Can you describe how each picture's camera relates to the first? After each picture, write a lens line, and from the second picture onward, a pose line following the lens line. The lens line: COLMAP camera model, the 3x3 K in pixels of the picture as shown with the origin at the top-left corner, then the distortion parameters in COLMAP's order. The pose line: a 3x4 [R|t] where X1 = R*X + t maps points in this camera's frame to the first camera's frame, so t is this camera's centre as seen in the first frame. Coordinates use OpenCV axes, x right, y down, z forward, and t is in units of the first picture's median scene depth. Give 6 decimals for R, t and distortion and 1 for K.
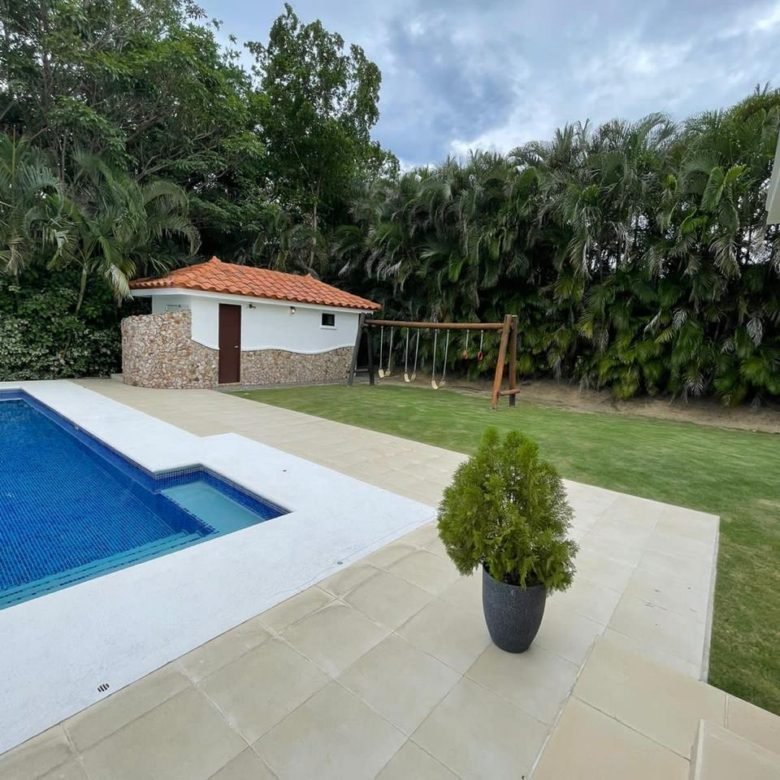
lens RADIAL K [[420.7, 0, 389.8], [0, 420.7, 389.4], [0, 0, 1]] dist [-0.012026, 0.006768]
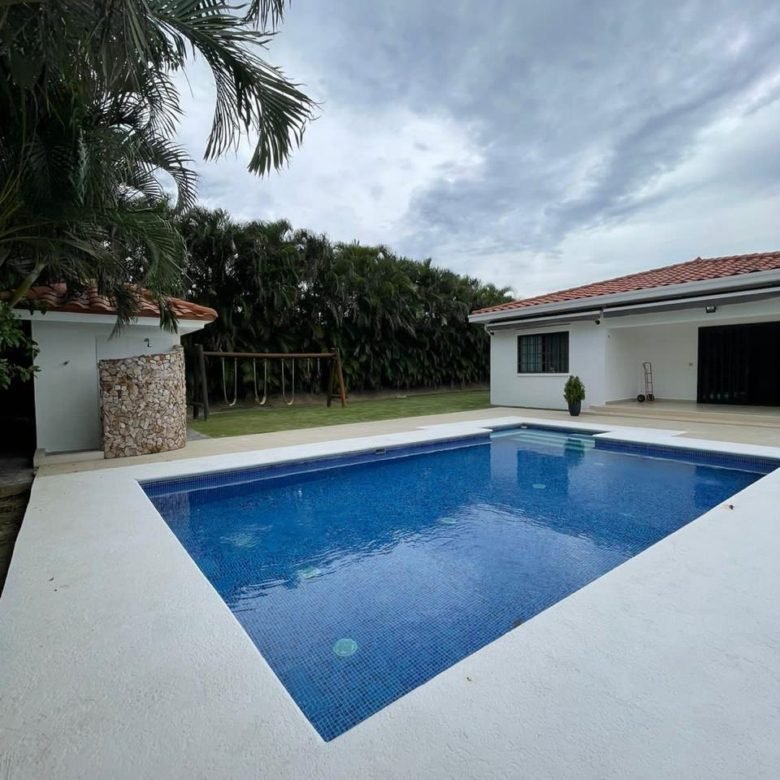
lens RADIAL K [[420.7, 0, 388.9], [0, 420.7, 391.6], [0, 0, 1]] dist [-0.012026, 0.006768]
pose [[0.223831, -0.110587, 0.968334, -1.026388], [0.145722, 0.986171, 0.078940, -0.092587], [-0.963672, 0.123438, 0.236851, 0.369335]]
